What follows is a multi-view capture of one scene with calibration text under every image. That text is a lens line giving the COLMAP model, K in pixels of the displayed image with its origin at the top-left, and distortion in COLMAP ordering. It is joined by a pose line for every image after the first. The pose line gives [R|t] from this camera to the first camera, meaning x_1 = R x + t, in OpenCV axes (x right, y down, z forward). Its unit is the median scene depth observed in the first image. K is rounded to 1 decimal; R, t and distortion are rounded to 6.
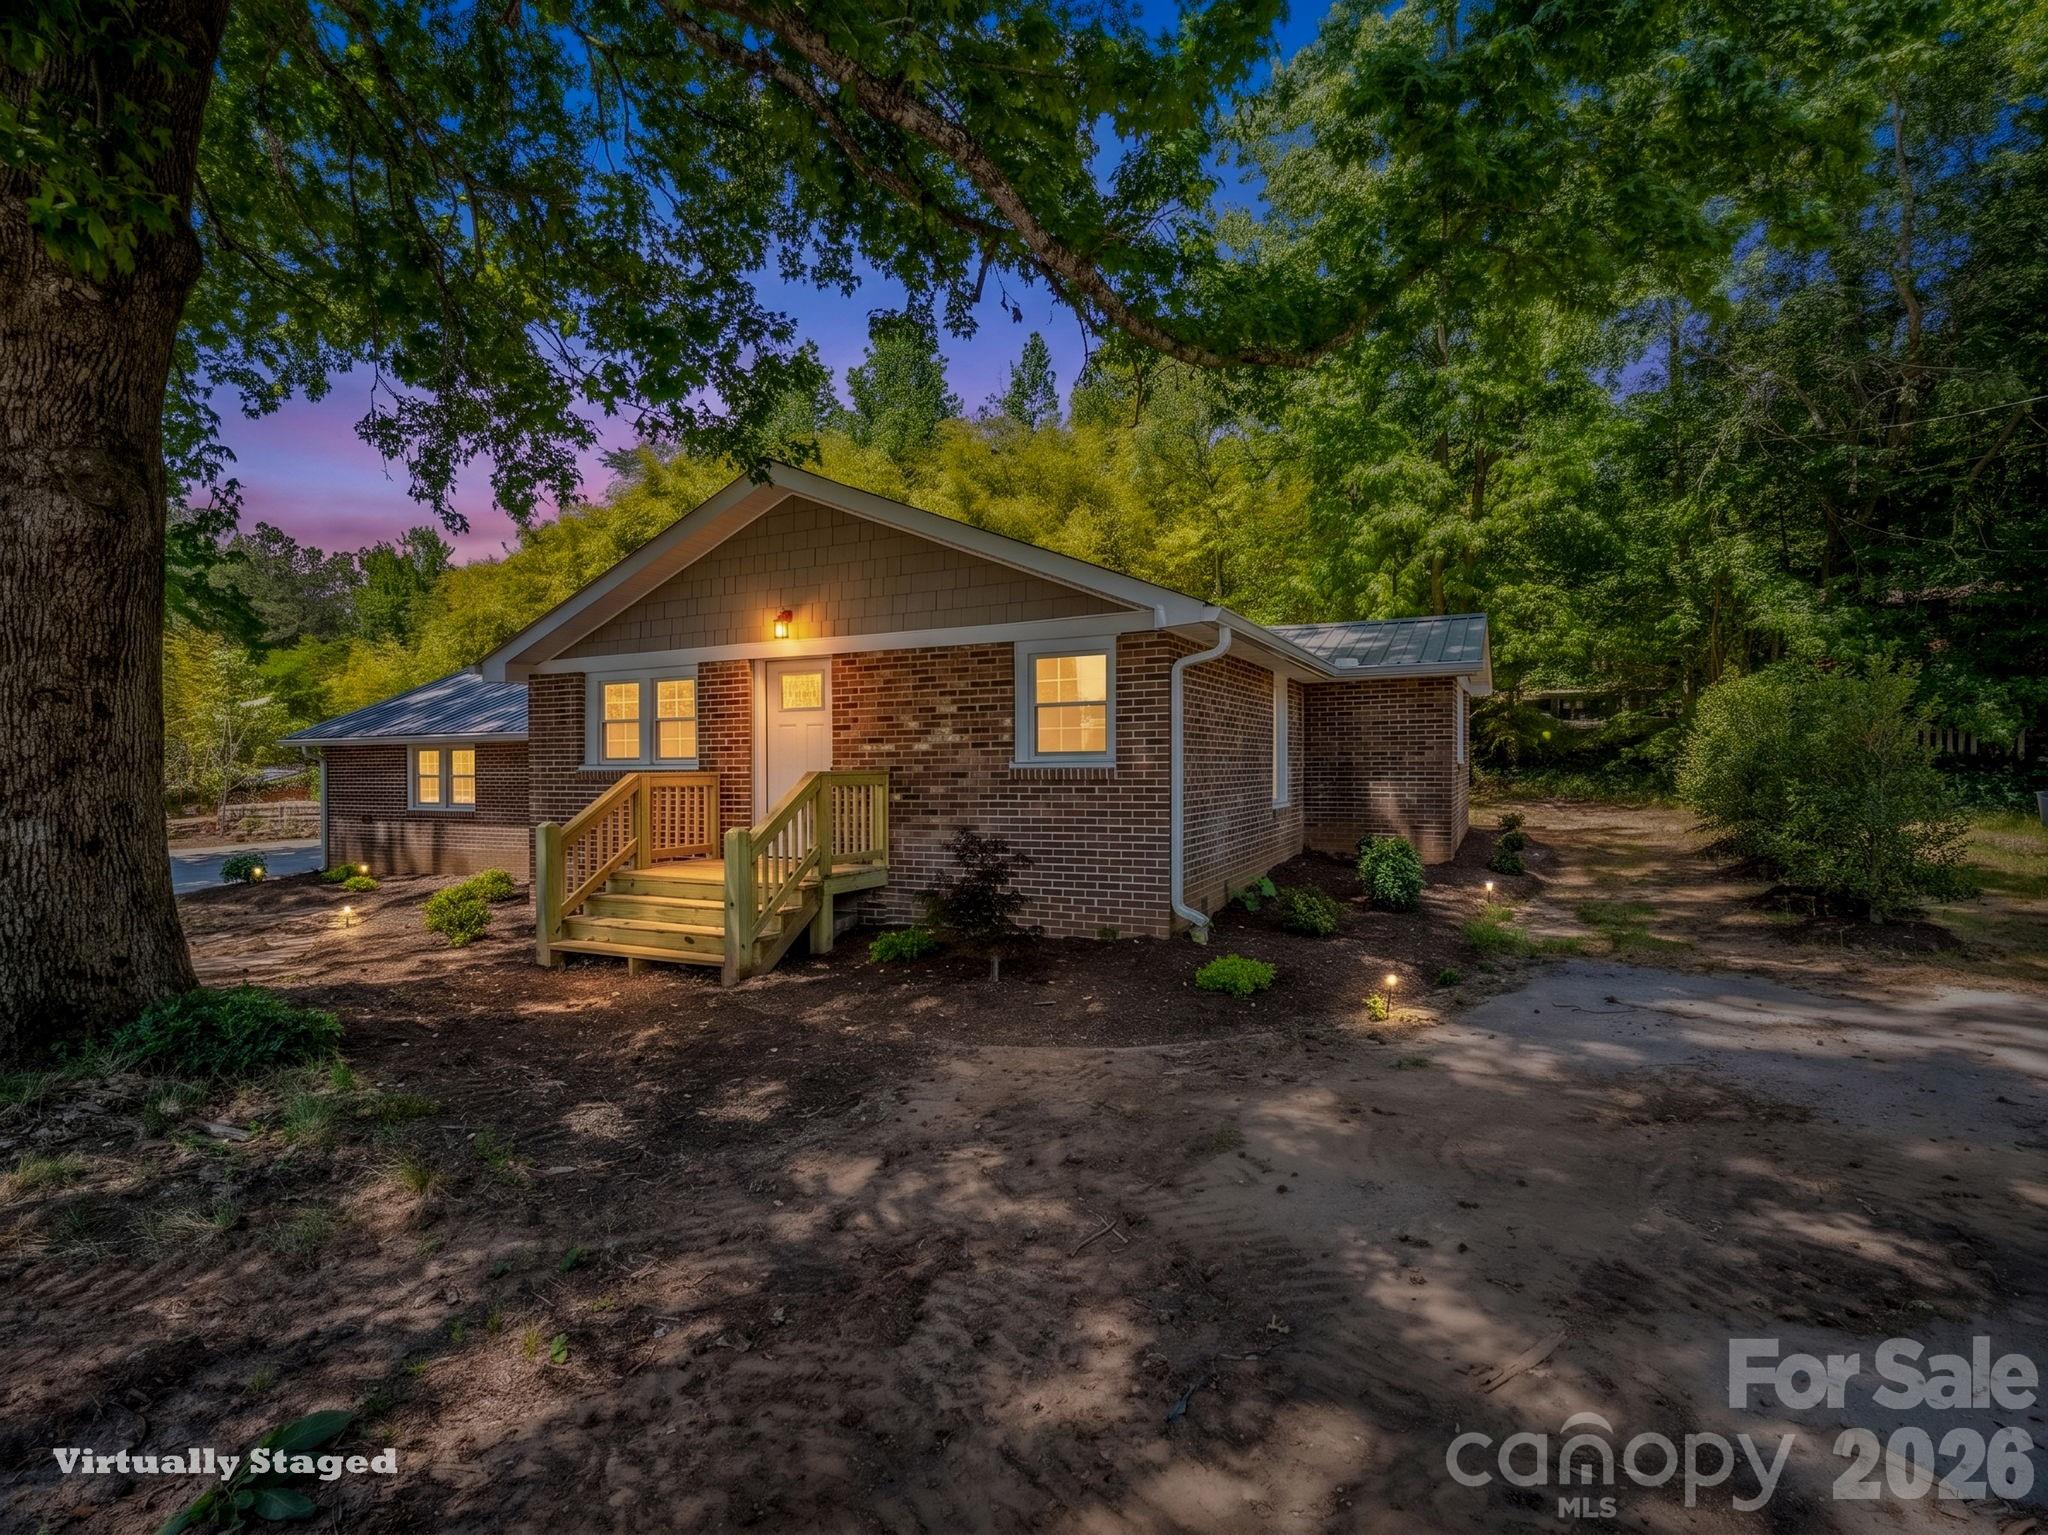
lens RADIAL K [[1096.1, 0, 1013.8], [0, 1096.1, 777.0], [0, 0, 1]] dist [-0.000368, -0.000158]
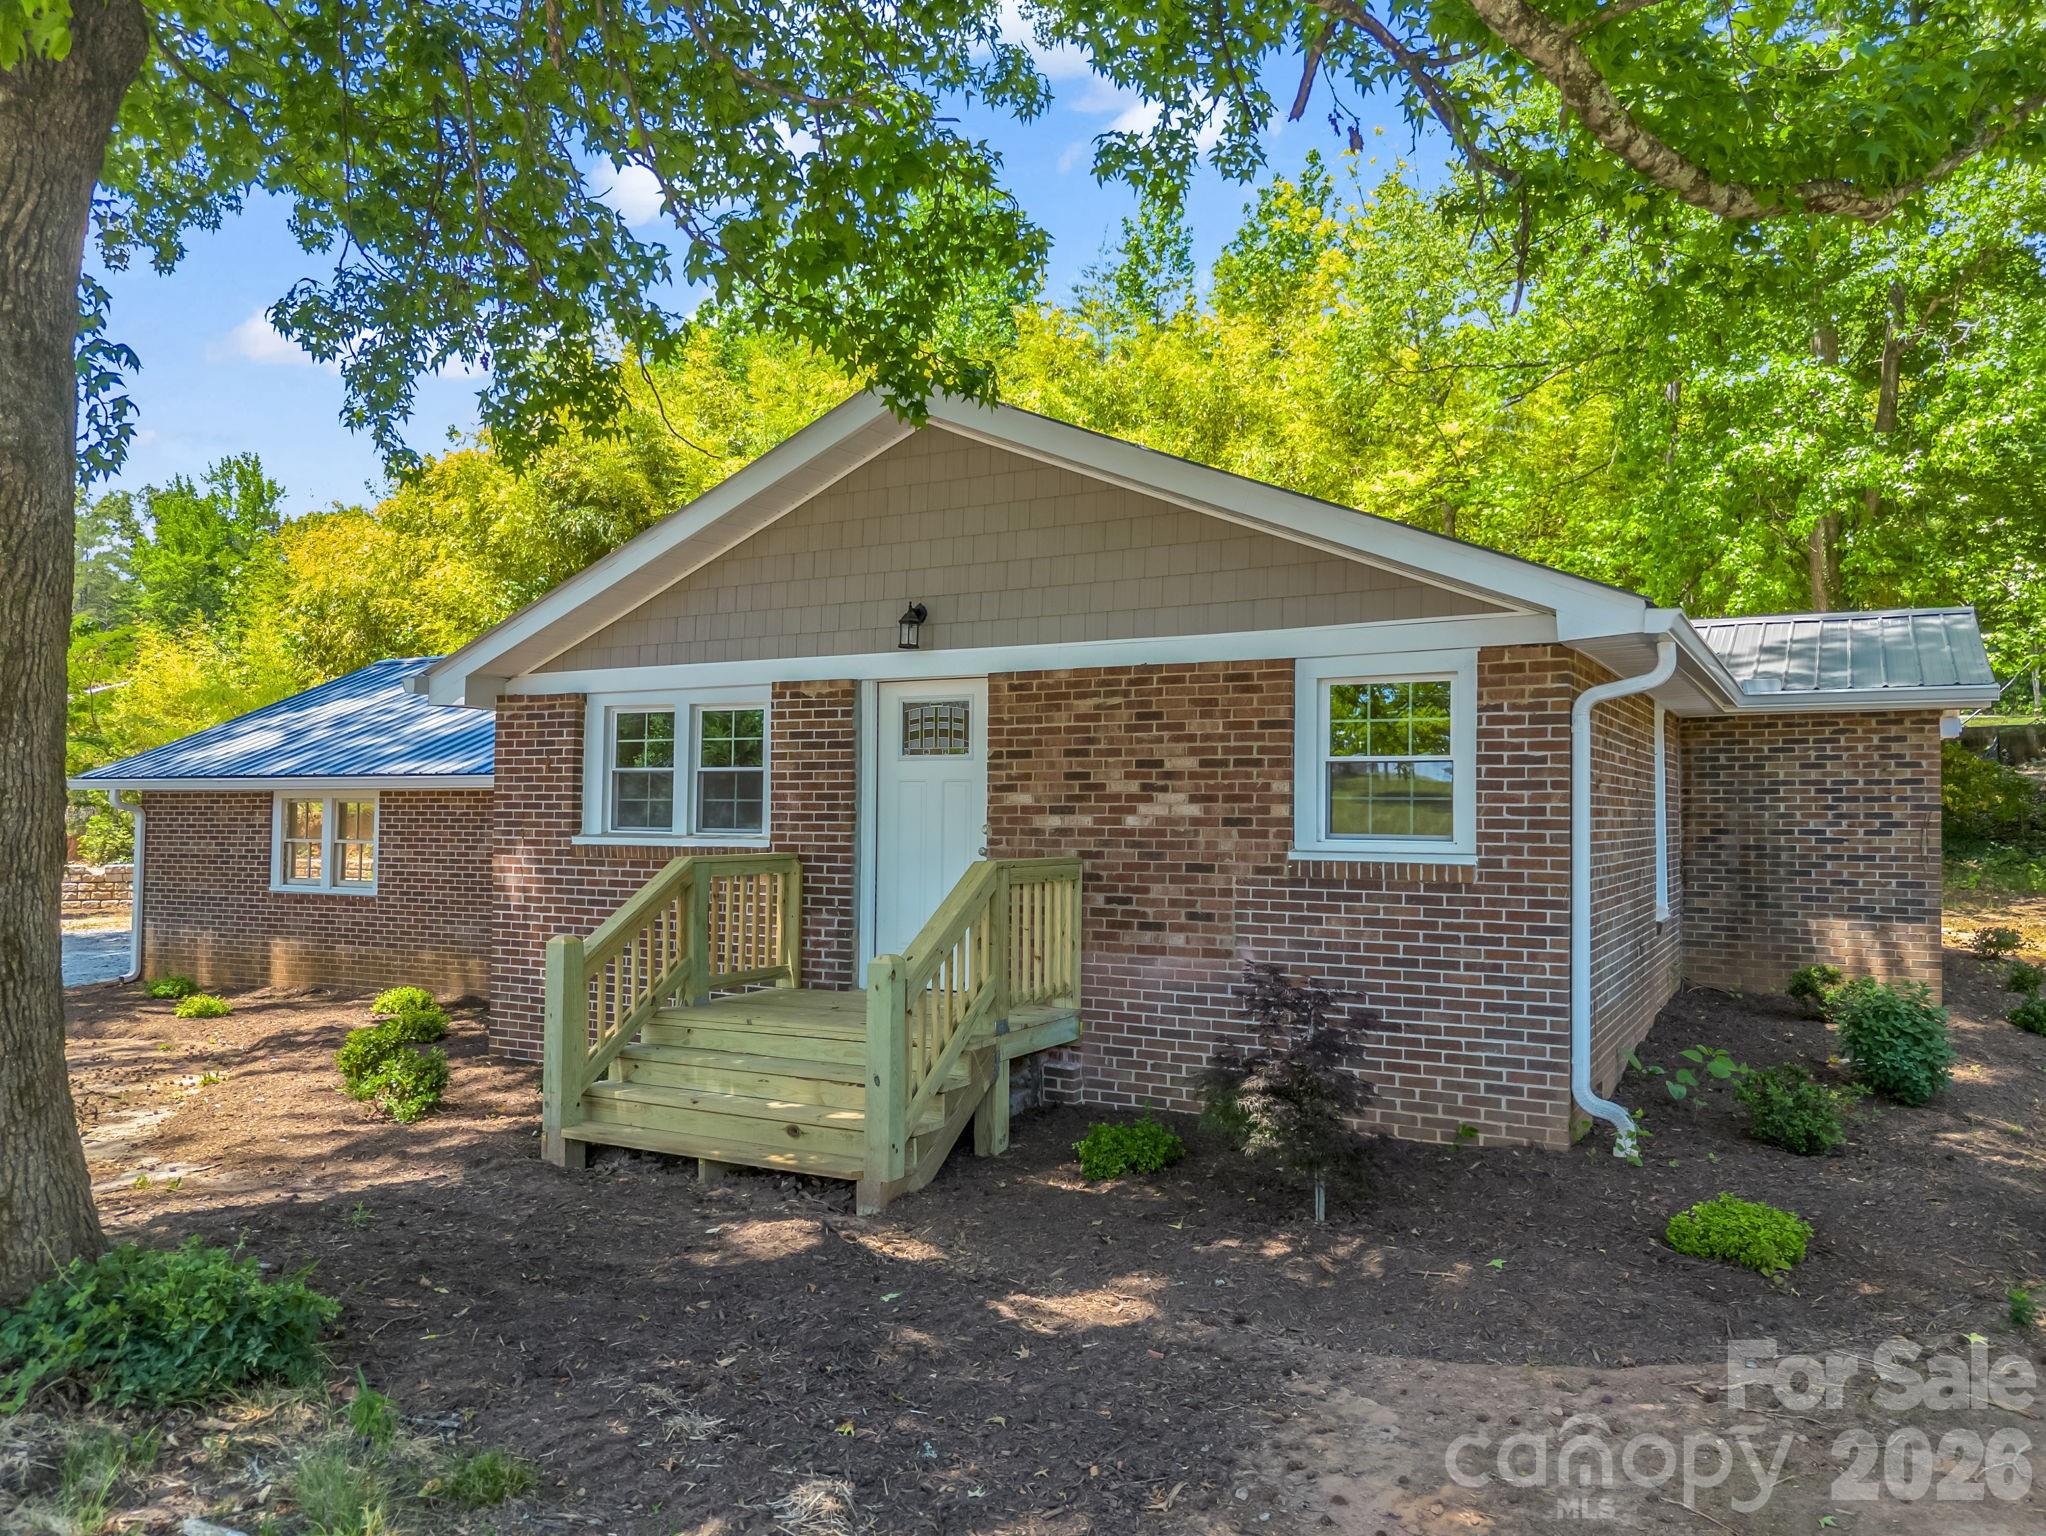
lens RADIAL K [[1652.8, 0, 1023.0], [0, 1652.8, 768.0], [0, 0, 1]] dist [0.065614, -0.001969]
pose [[0.998240, 0.014446, -0.057525, -0.096981], [-0.016925, 0.998939, -0.042839, -0.016762], [0.056846, 0.043737, 0.997424, 0.043769]]
